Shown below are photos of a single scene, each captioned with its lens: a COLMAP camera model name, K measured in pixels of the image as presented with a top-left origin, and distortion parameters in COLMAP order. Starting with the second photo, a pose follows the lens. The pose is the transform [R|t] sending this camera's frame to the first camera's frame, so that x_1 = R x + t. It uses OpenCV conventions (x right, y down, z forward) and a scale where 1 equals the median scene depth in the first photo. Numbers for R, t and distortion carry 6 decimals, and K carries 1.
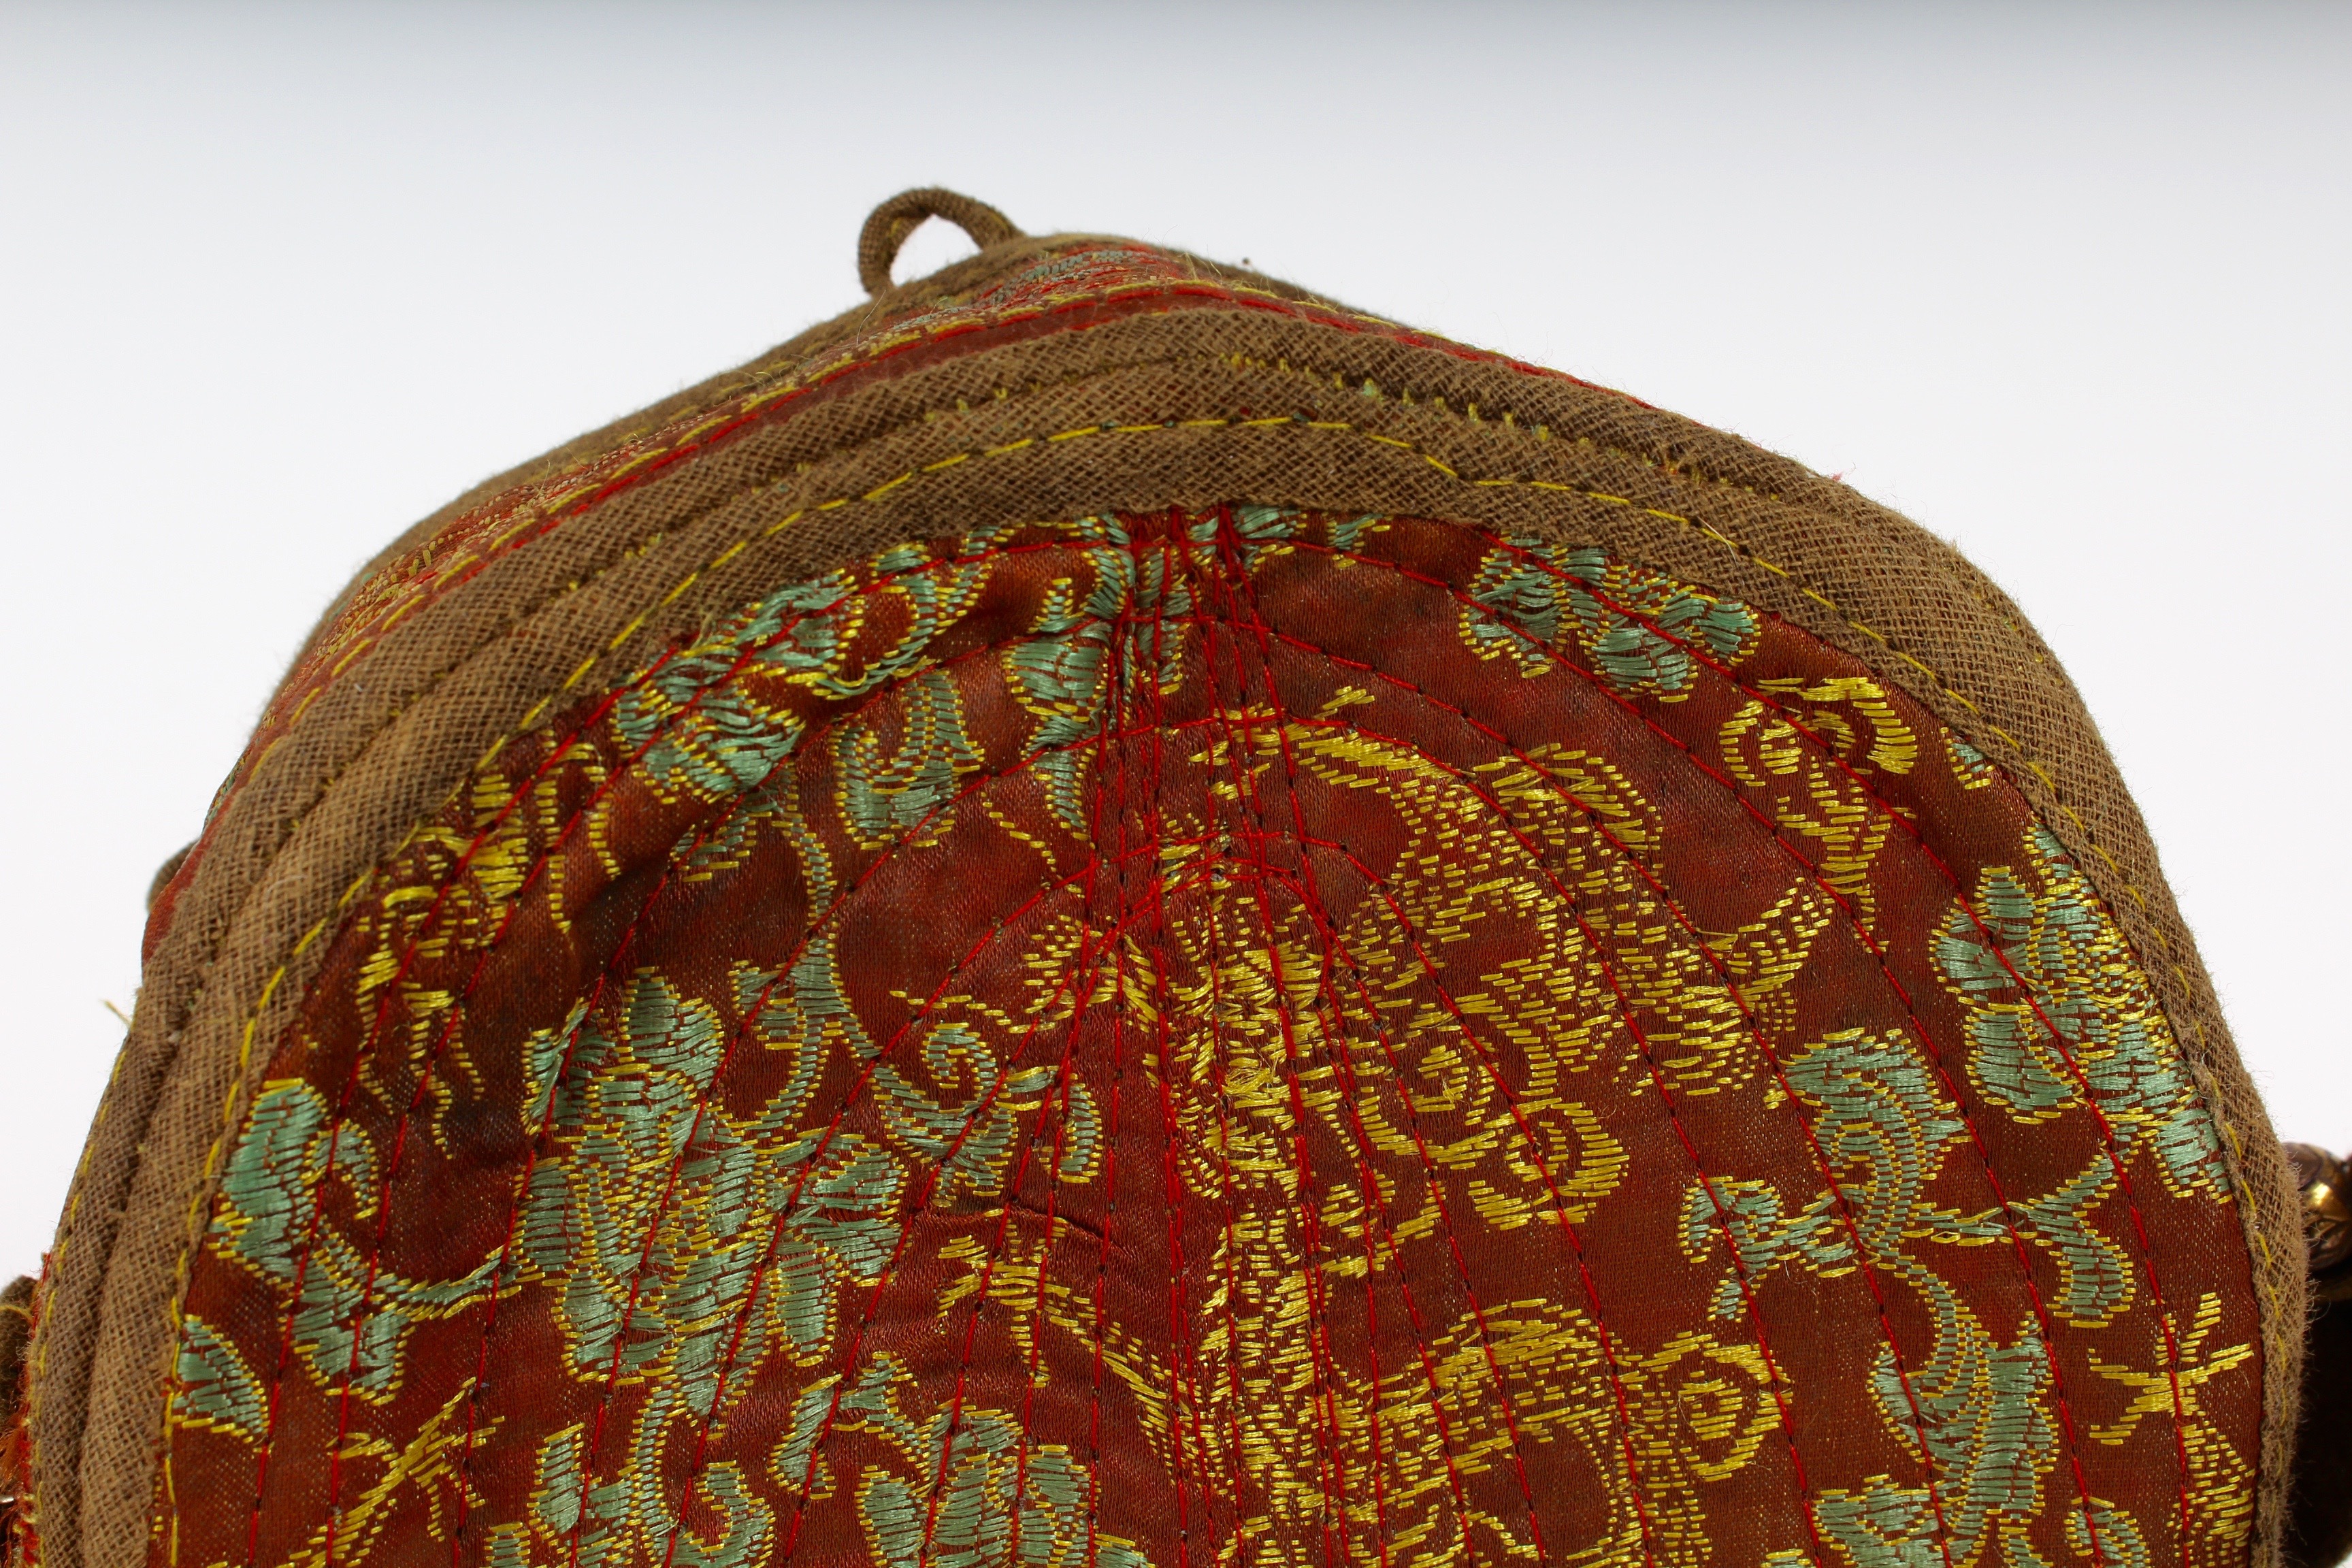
lens RADIAL K [[3440.9, 0, 1176.0], [0, 3440.9, 784.0], [0, 0, 1]] dist [-0.035971, 0.027303]
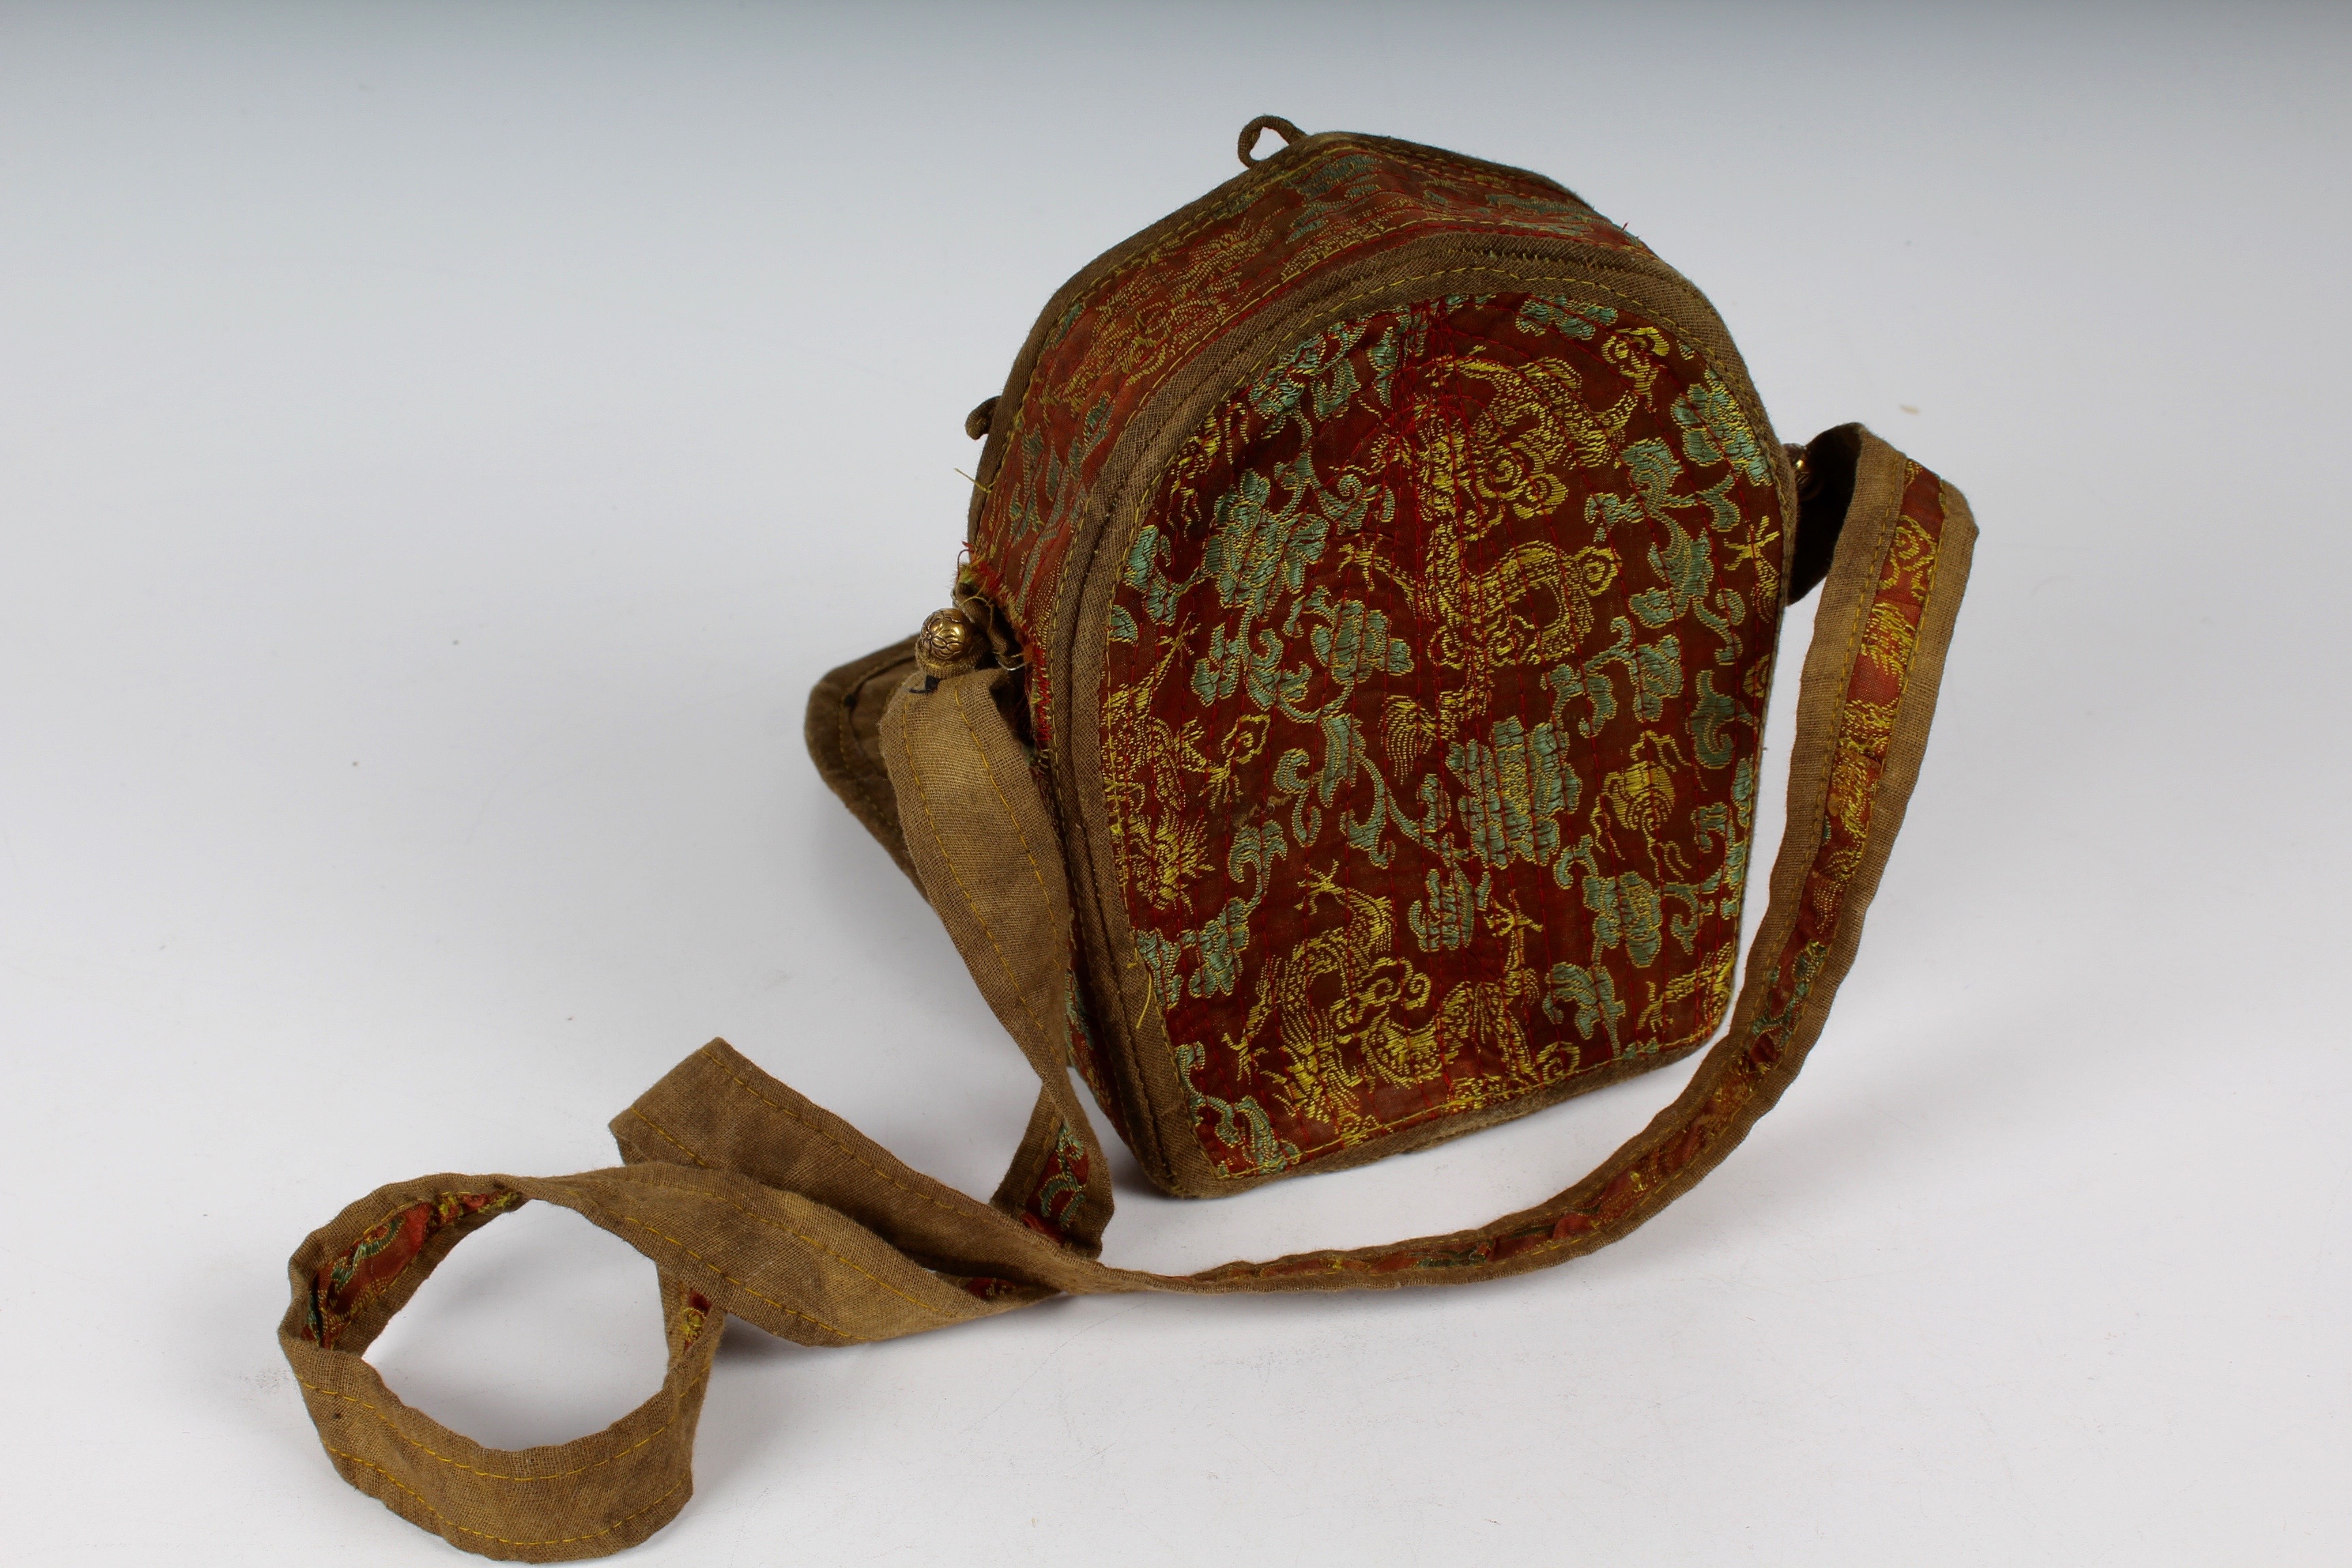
lens RADIAL K [[3440.9, 0, 1176.0], [0, 3440.9, 784.0], [0, 0, 1]] dist [-0.035971, 0.027303]
pose [[0.982112, -0.111023, 0.152085, -0.651486], [0.058449, 0.947535, 0.314263, -0.578824], [-0.178996, -0.299752, 0.937075, -1.688918]]
